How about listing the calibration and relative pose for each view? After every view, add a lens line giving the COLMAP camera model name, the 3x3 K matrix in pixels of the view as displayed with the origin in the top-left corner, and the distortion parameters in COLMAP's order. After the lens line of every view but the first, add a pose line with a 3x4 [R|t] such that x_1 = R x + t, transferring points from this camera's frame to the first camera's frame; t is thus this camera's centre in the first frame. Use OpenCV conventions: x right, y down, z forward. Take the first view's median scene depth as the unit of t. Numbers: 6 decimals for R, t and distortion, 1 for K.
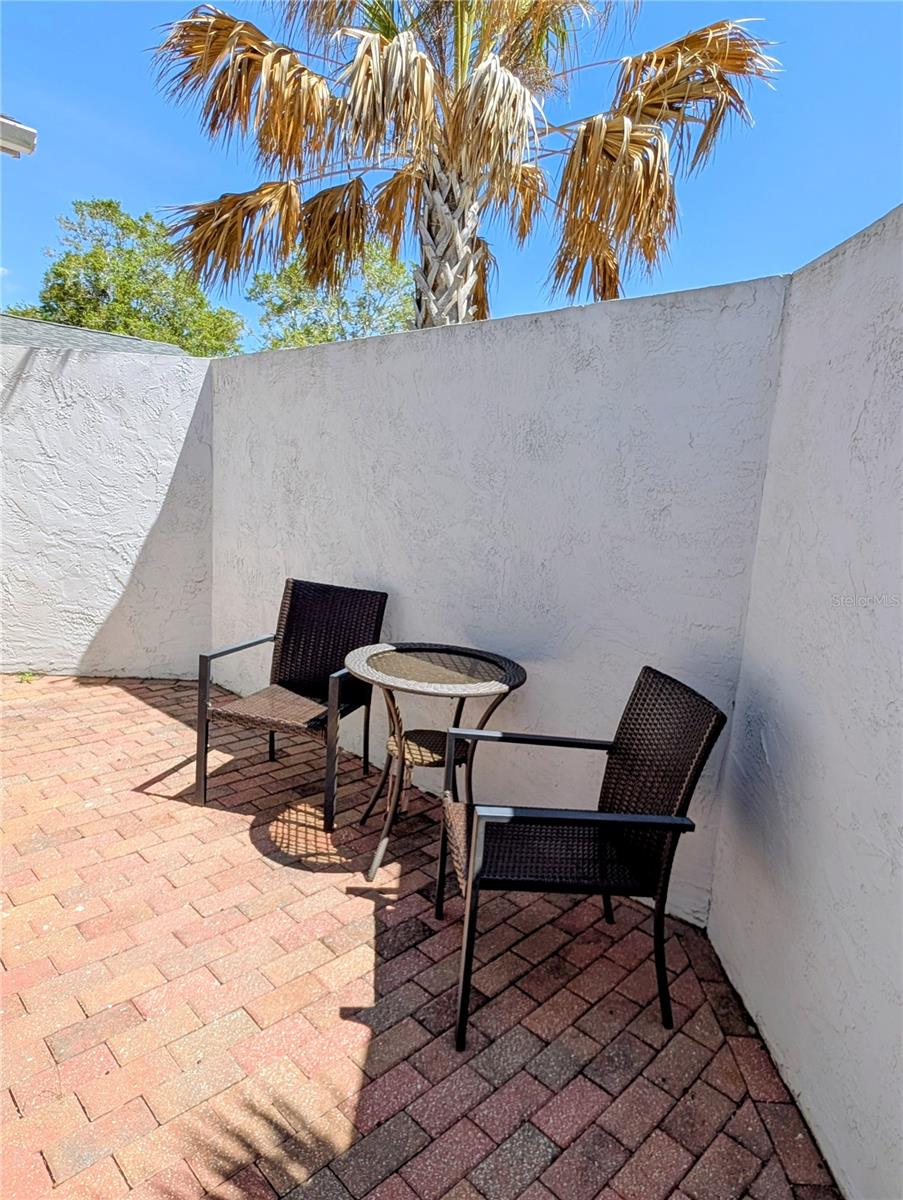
lens RADIAL K [[735.7, 0, 447.2], [0, 735.7, 599.9], [0, 0, 1]] dist [0.023942, -0.016019]
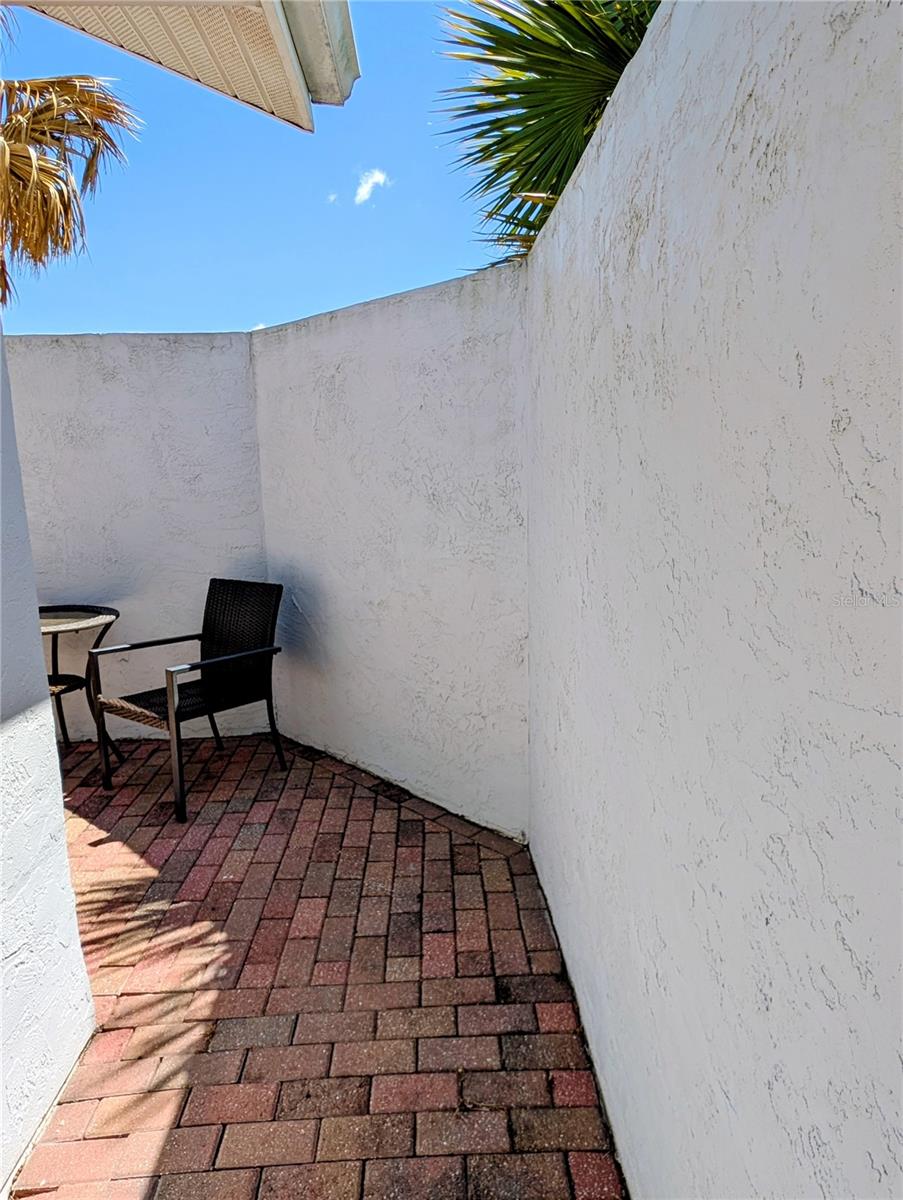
lens RADIAL K [[735.7, 0, 447.2], [0, 735.7, 599.9], [0, 0, 1]] dist [0.023942, -0.016019]
pose [[0.684650, -0.206955, 0.698873, -0.396868], [0.180878, 0.977091, 0.112146, 0.040423], [-0.706072, 0.049630, 0.706399, -0.359821]]
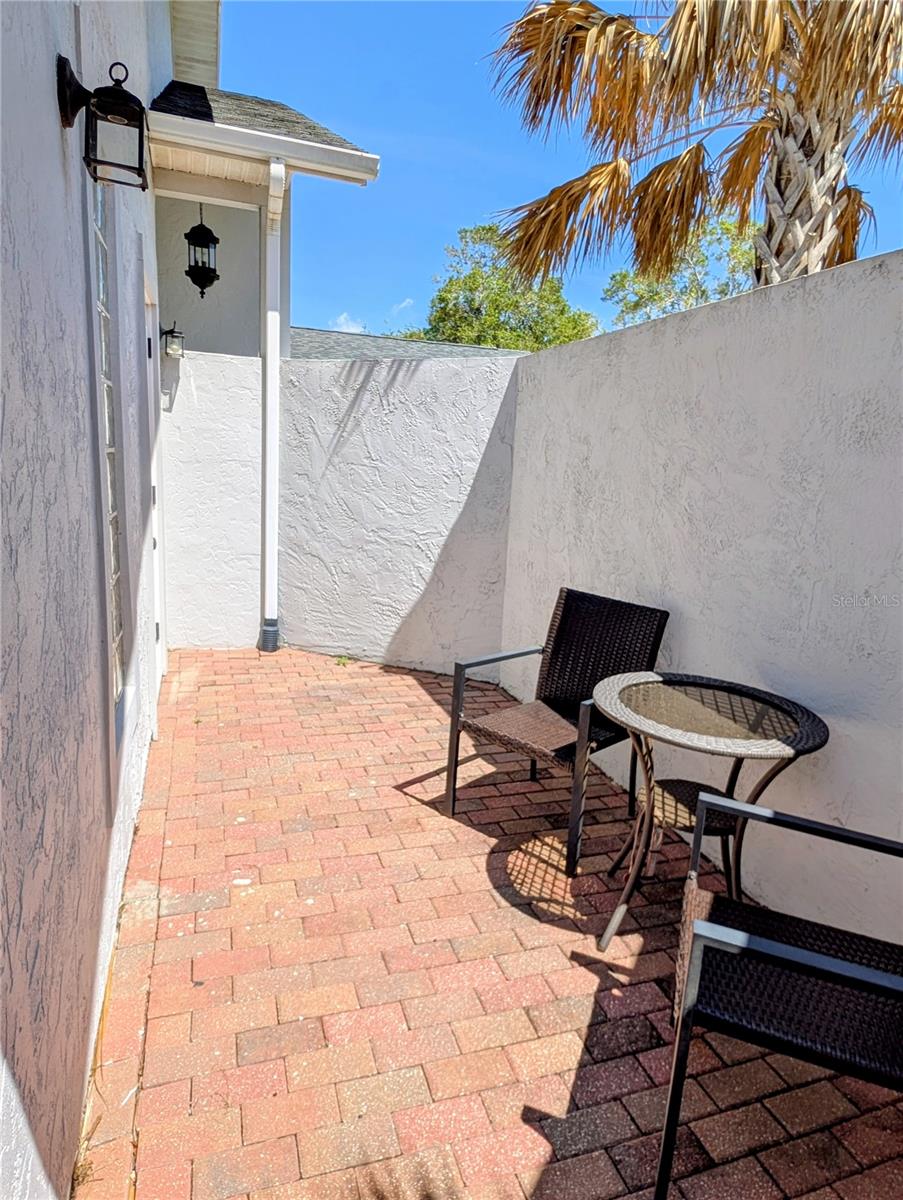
lens RADIAL K [[735.7, 0, 447.2], [0, 735.7, 599.9], [0, 0, 1]] dist [0.023942, -0.016019]
pose [[0.895901, 0.068303, -0.438971, 0.077844], [-0.068163, 0.997544, 0.016103, -0.023422], [0.438993, 0.015495, 0.898357, 0.137421]]
